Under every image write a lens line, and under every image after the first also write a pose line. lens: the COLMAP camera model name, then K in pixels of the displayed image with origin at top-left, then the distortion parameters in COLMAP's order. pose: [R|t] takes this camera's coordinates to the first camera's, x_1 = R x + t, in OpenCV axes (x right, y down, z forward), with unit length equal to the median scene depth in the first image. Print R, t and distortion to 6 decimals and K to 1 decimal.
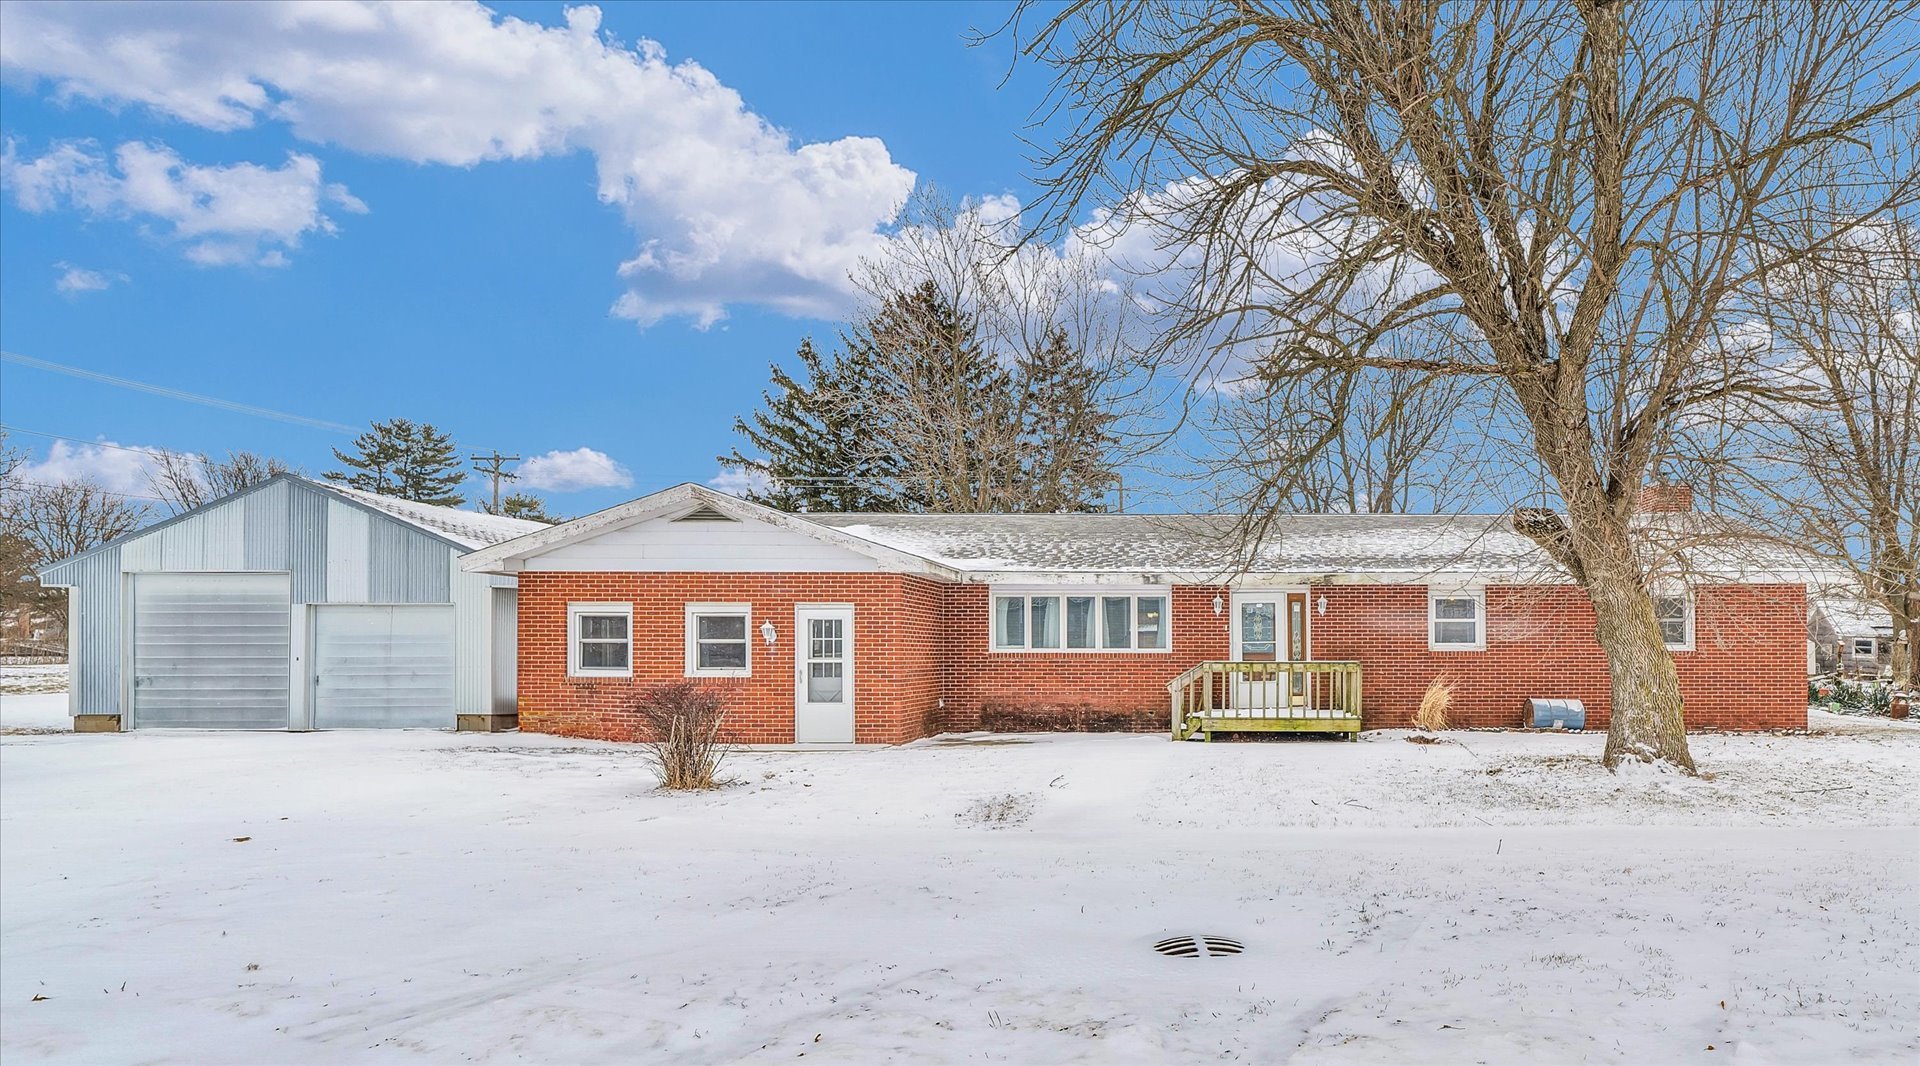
lens RADIAL K [[1086.1, 0, 1237.0], [0, 1086.1, 650.3], [0, 0, 1]] dist [0.003119, 0.000584]
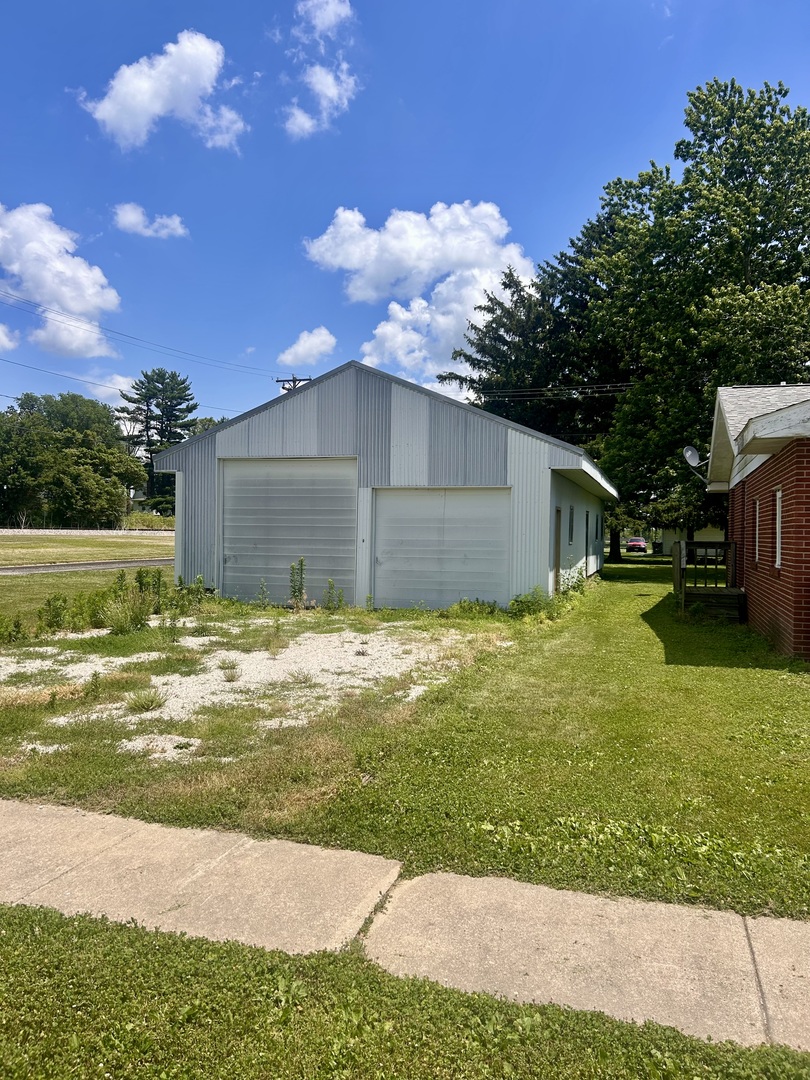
lens RADIAL K [[813.2, 0, 409.1], [0, 813.2, 559.7], [0, 0, 1]] dist [0.125925, -0.168951]
pose [[0.949228, 0.024203, -0.313658, -0.573062], [-0.013408, 0.999243, 0.036528, -0.002924], [0.314304, -0.030468, 0.948833, 0.275322]]
